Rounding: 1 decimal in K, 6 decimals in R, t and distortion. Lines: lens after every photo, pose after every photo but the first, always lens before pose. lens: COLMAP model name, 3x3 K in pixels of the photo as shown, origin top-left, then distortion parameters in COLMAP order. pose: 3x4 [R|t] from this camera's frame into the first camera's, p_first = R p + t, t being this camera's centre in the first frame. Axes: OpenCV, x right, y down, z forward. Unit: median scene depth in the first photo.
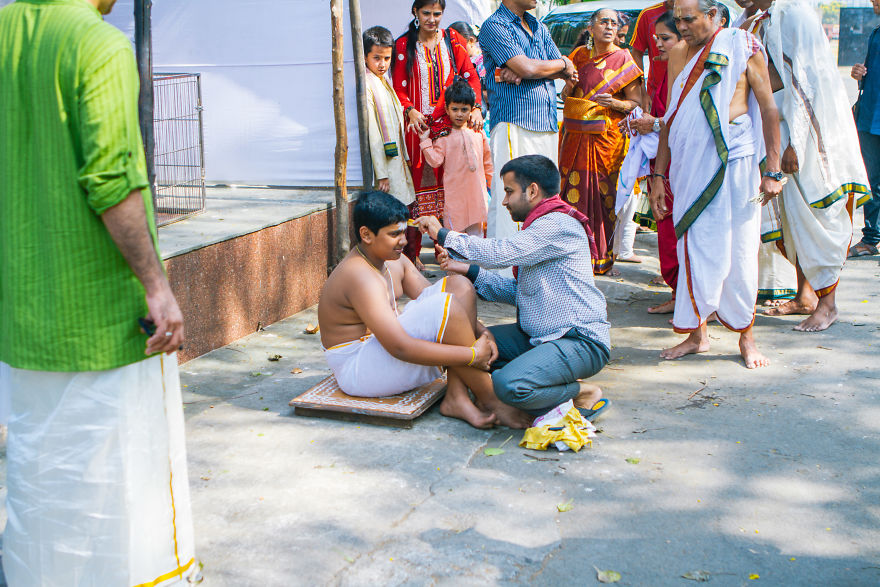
lens RADIAL K [[1395.6, 0, 440.0], [0, 1395.6, 293.5], [0, 0, 1]] dist [-0.158139, 0.817774]
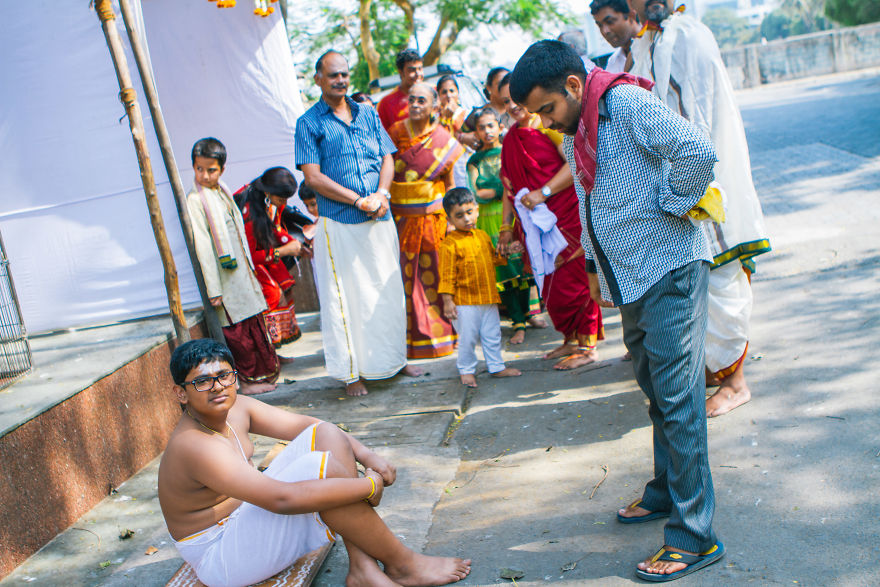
lens RADIAL K [[1115.1, 0, 440.0], [0, 1115.1, 293.5], [0, 0, 1]] dist [-0.087175, 0.003911]
pose [[0.975319, -0.184429, 0.121404, 0.016218], [0.188376, 0.981855, -0.021780, -0.047326], [-0.115184, 0.044112, 0.992364, 0.268153]]
